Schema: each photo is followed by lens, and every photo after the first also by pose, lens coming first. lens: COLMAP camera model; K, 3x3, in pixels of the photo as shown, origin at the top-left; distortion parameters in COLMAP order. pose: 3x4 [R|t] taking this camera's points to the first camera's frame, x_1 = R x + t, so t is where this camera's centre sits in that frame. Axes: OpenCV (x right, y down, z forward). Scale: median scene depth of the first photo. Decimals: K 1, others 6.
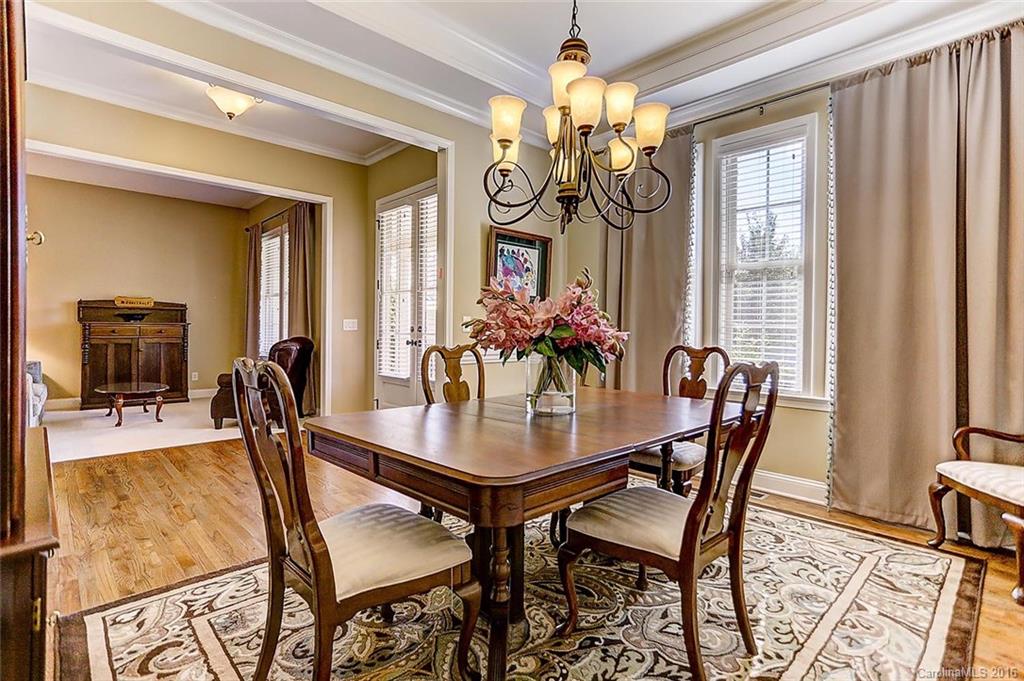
lens RADIAL K [[505.7, 0, 516.7], [0, 505.7, 331.9], [0, 0, 1]] dist [-0.018192, 0.008130]
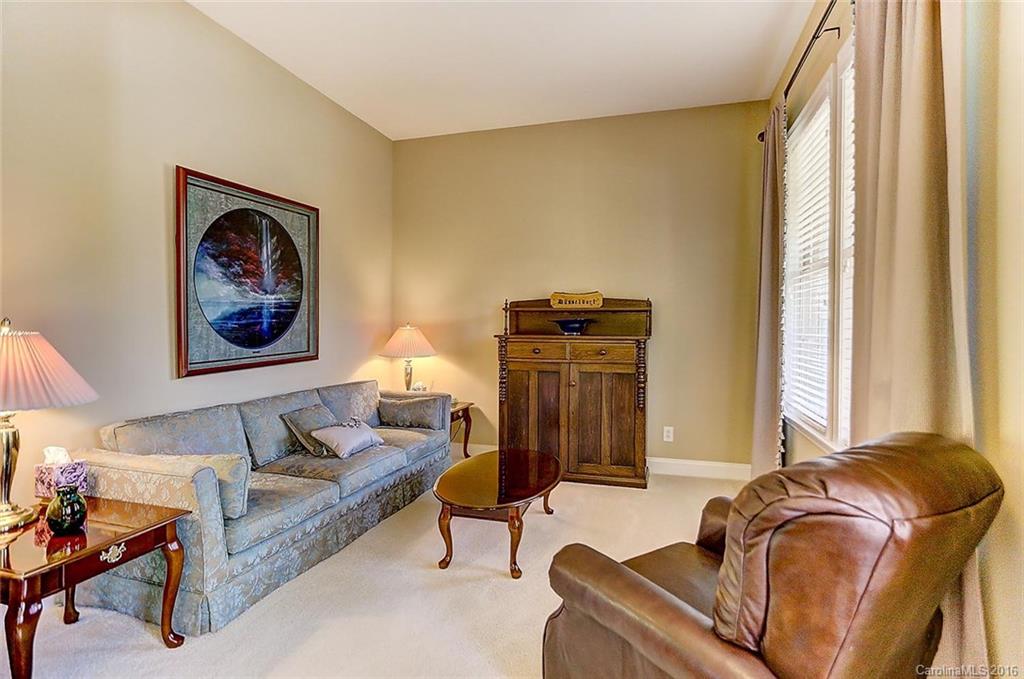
lens RADIAL K [[505.7, 0, 515.7], [0, 505.7, 332.8], [0, 0, 1]] dist [-0.018192, 0.008130]
pose [[0.512124, 0.000894, -0.858911, -0.285587], [-0.001828, 0.999998, -0.000049, -0.021866], [0.858909, 0.001595, 0.512125, 0.643999]]
